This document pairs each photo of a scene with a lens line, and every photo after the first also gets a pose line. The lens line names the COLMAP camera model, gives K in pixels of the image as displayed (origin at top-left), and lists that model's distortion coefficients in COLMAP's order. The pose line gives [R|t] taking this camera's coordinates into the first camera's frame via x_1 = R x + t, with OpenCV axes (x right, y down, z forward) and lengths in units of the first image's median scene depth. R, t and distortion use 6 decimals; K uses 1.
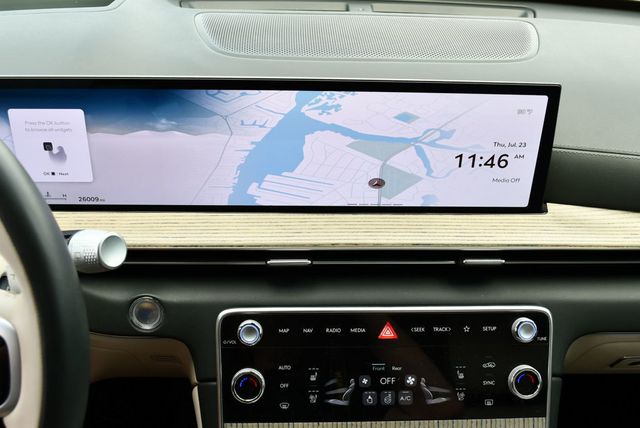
lens RADIAL K [[644.6, 0, 320.4], [0, 644.6, 211.5], [0, 0, 1]] dist [-0.086483, 0.000000]
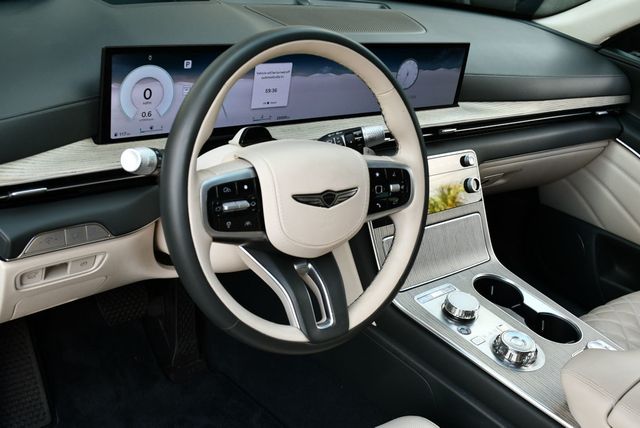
lens RADIAL K [[644.6, 0, 321.9], [0, 644.6, 205.3], [0, 0, 1]] dist [-0.086483, 0.000000]
pose [[0.799567, -0.169721, 0.576096, -1.309708], [0.156399, 0.984984, 0.073115, 0.101615], [-0.579855, 0.031640, 0.814105, -0.430410]]
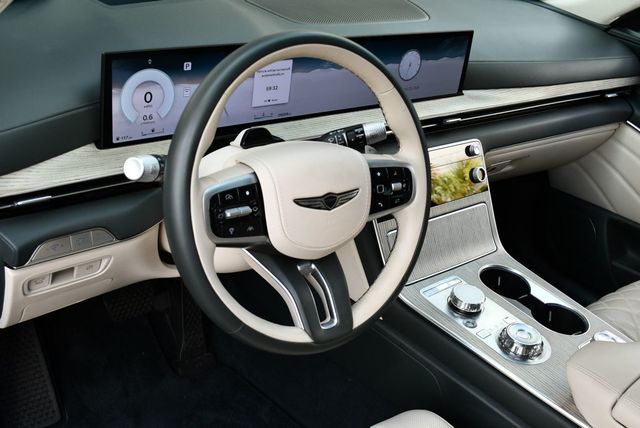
lens RADIAL K [[667.5, 0, 323.4], [0, 667.5, 202.3], [0, 0, 1]] dist [-0.083624, 0.000000]
pose [[0.802073, -0.201072, 0.562361, -1.323240], [0.176588, 0.979363, 0.098311, 0.053356], [-0.570523, 0.020453, 0.821027, -0.487621]]
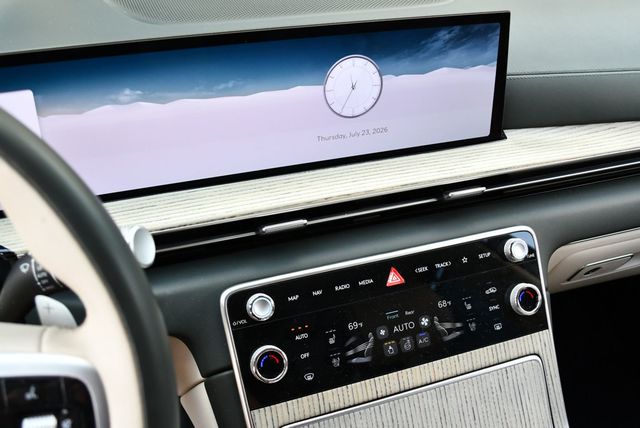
lens RADIAL K [[644.6, 0, 323.2], [0, 644.6, 212.8], [0, 0, 1]] dist [-0.086483, 0.000000]
pose [[0.948813, -0.173907, 0.263649, -0.239737], [0.177997, 0.983994, 0.008488, 0.062521], [-0.260905, 0.038875, 0.964581, 0.078903]]
